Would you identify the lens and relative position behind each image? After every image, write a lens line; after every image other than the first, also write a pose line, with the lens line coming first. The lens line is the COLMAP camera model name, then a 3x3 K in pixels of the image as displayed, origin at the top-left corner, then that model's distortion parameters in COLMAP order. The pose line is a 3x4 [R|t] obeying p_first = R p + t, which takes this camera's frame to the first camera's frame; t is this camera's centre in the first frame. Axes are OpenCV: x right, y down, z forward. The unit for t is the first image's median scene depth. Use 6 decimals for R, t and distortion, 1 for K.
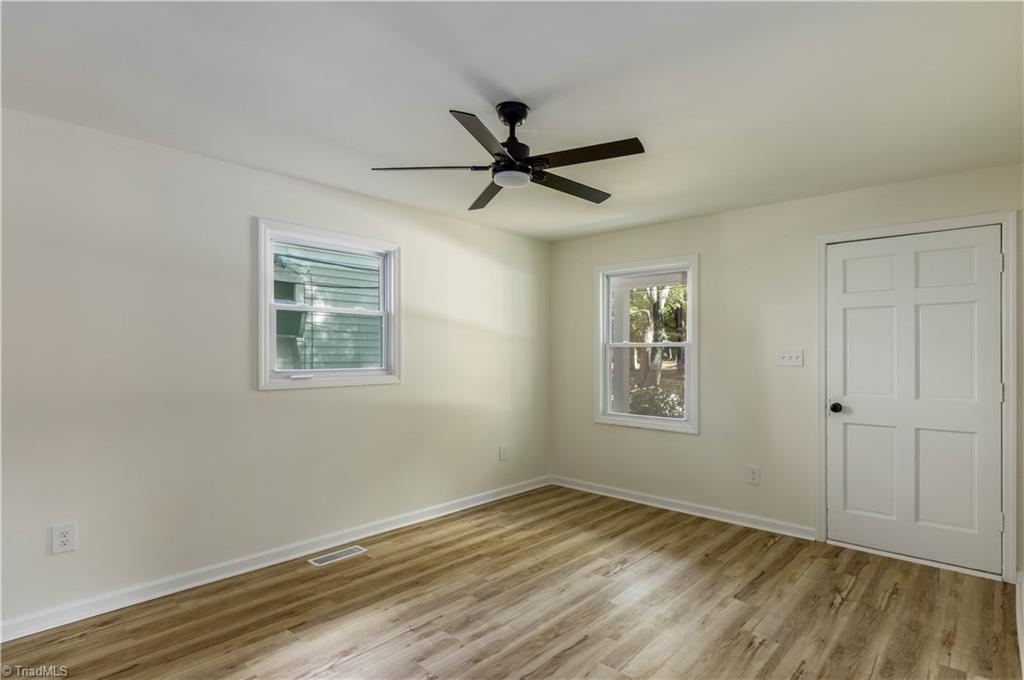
lens RADIAL K [[518.6, 0, 512.6], [0, 518.6, 345.4], [0, 0, 1]] dist [0.002319, -0.000537]
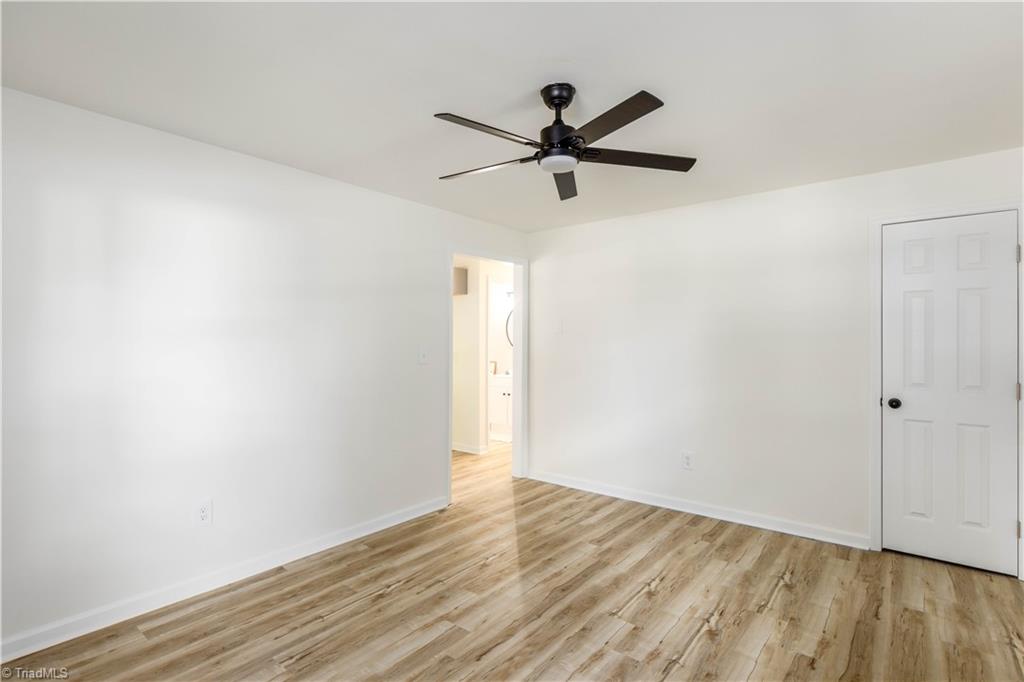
lens RADIAL K [[518.6, 0, 511.6], [0, 518.6, 347.7], [0, 0, 1]] dist [0.002319, -0.000537]
pose [[-0.995703, -0.001491, -0.092589, 0.172349], [-0.001556, 0.999999, 0.000628, 0.019536], [0.092588, 0.000769, -0.995704, 1.942784]]
